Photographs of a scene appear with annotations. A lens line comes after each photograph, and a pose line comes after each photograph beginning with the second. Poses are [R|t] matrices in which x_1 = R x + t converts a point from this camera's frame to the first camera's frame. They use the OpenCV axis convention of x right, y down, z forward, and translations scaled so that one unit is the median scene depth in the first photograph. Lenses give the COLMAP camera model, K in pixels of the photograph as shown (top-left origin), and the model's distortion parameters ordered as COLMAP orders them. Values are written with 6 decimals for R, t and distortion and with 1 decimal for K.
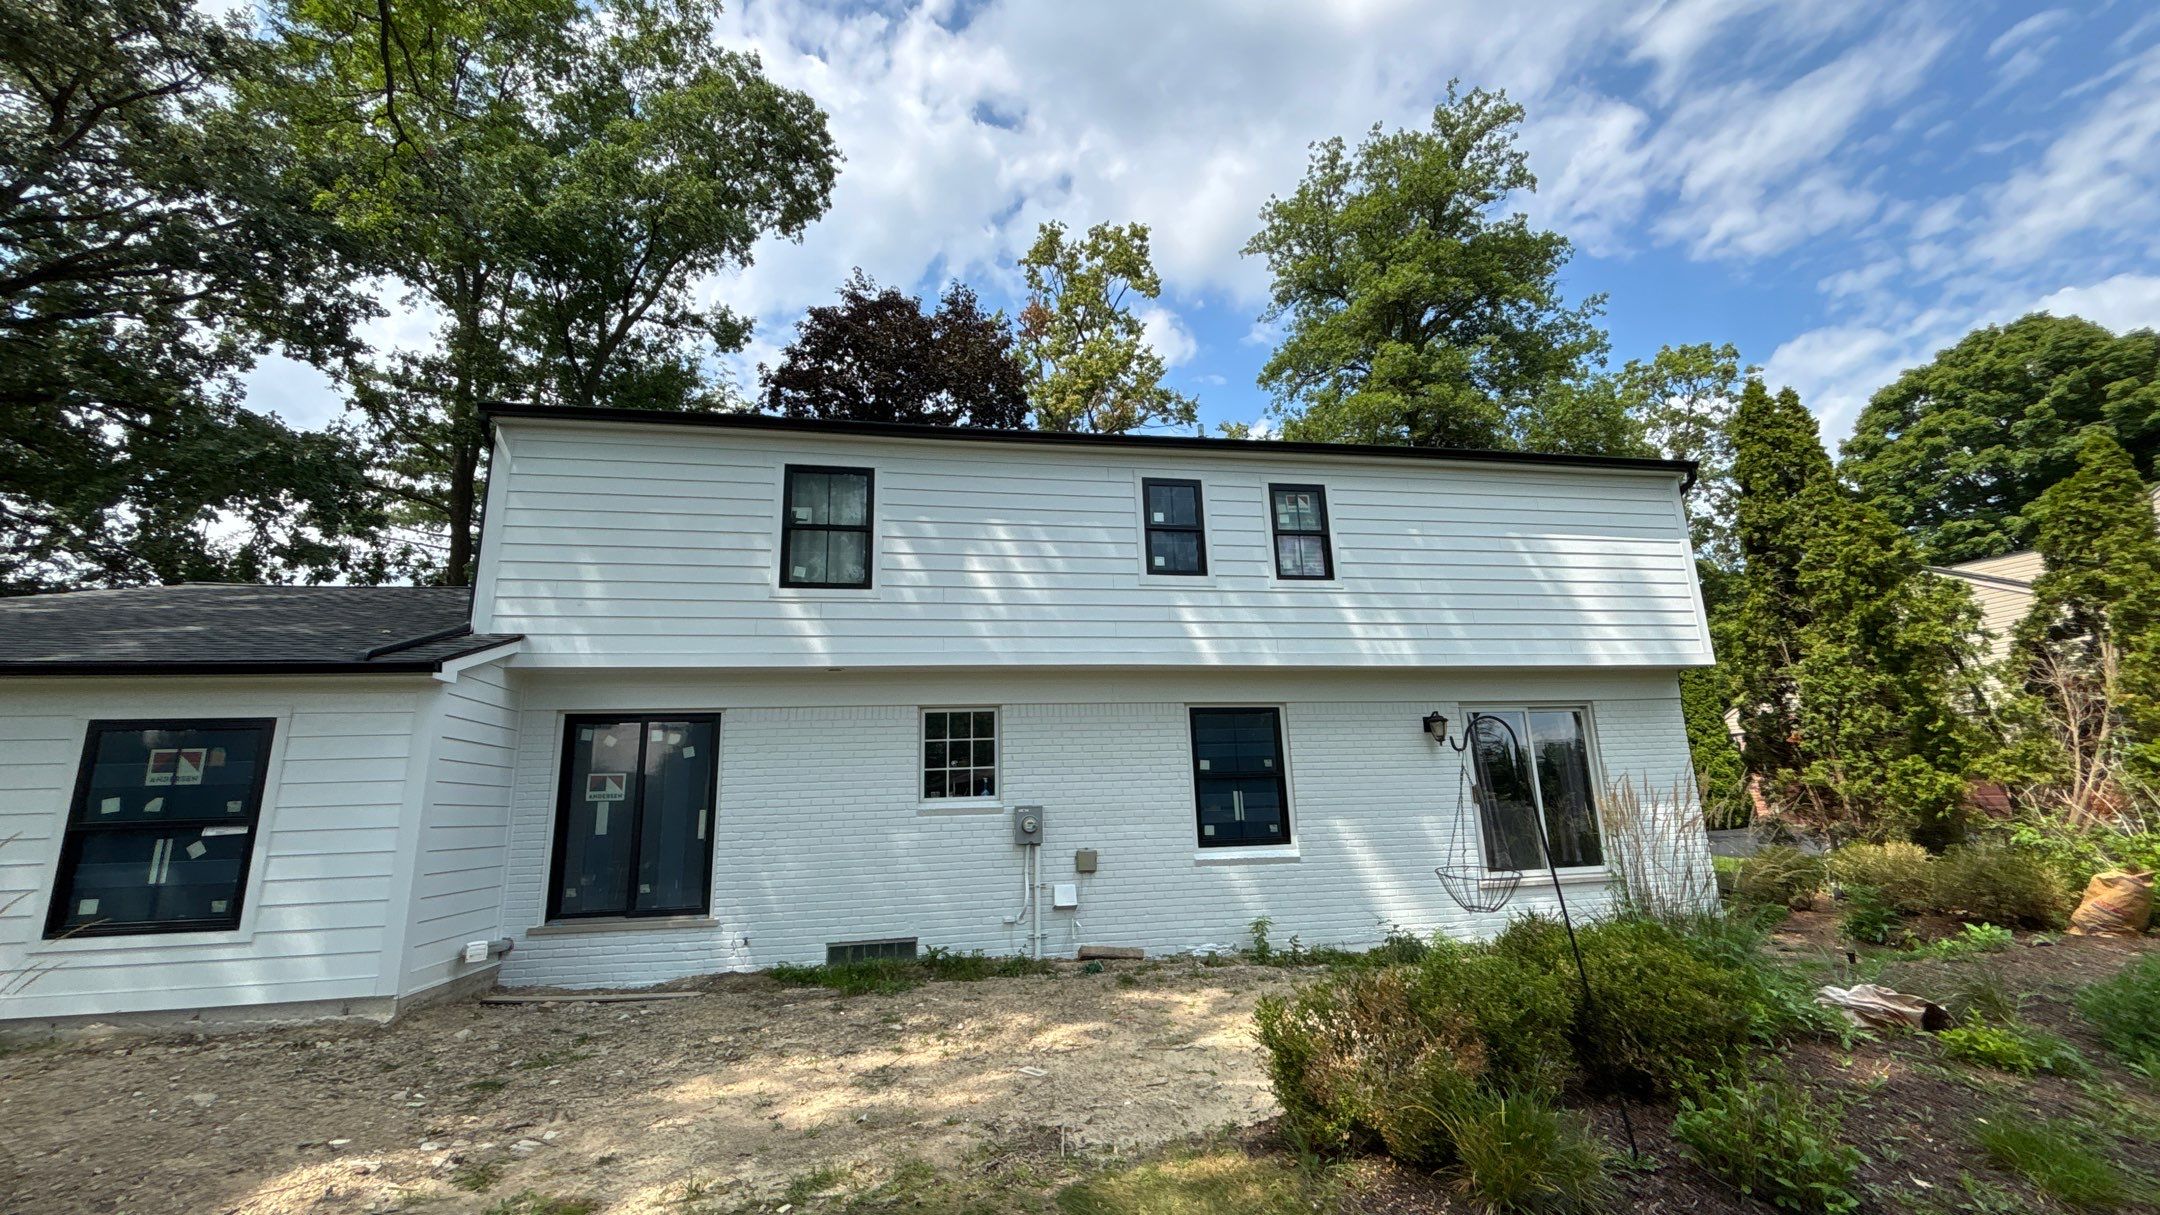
lens RADIAL K [[859.1, 0, 1064.1], [0, 859.1, 610.1], [0, 0, 1]] dist [-0.000085, -0.000199]
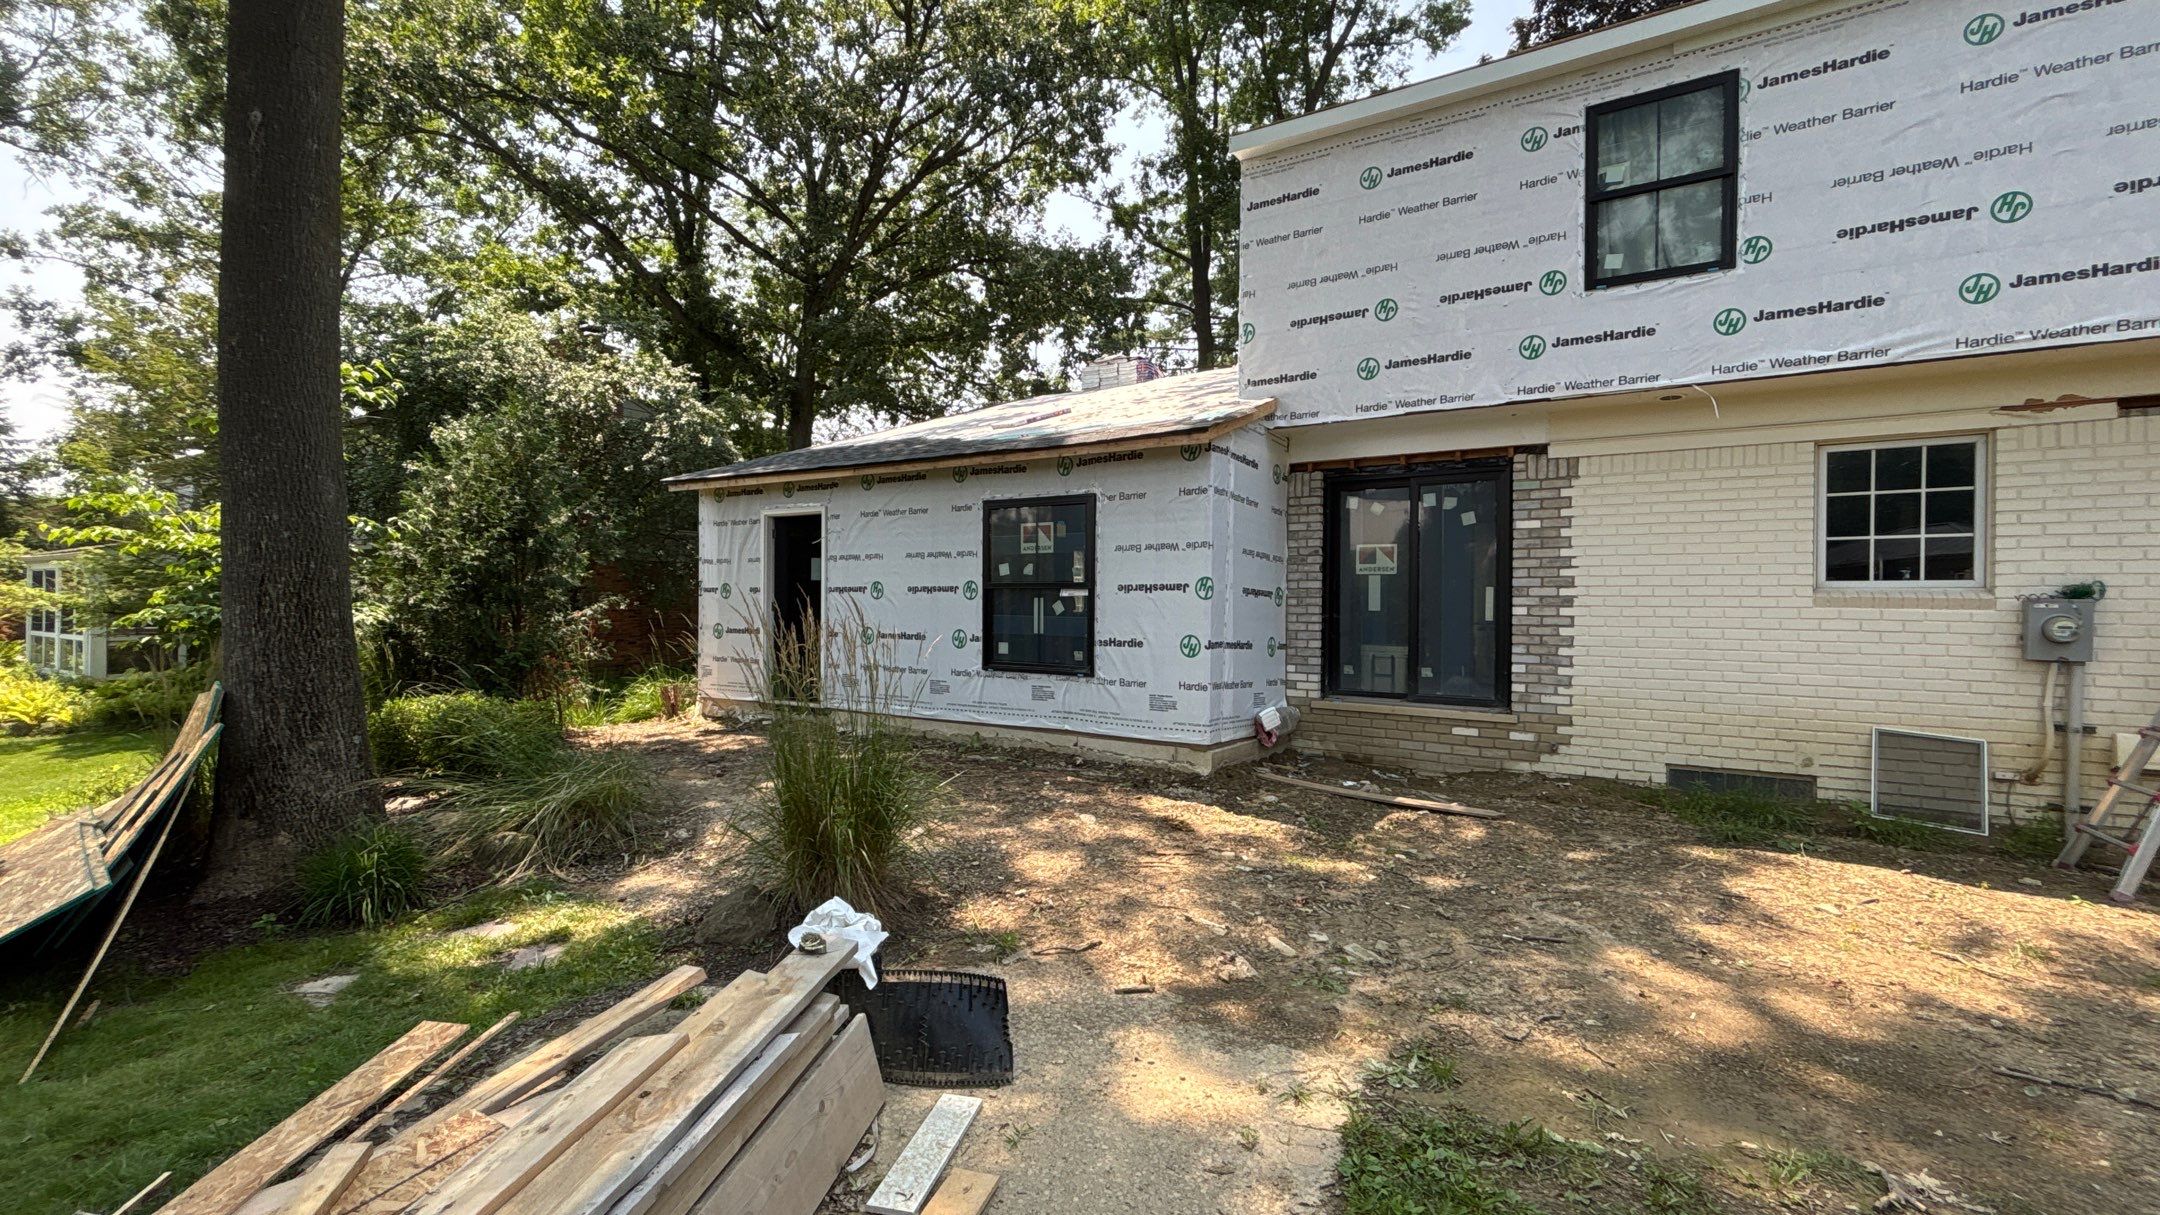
lens RADIAL K [[859.1, 0, 1064.1], [0, 859.1, 610.1], [0, 0, 1]] dist [-0.000085, -0.000199]
pose [[0.713076, 0.049591, -0.699331, -0.112407], [0.128787, 0.971255, 0.200193, 0.029618], [0.689157, -0.232818, 0.686192, 0.121746]]
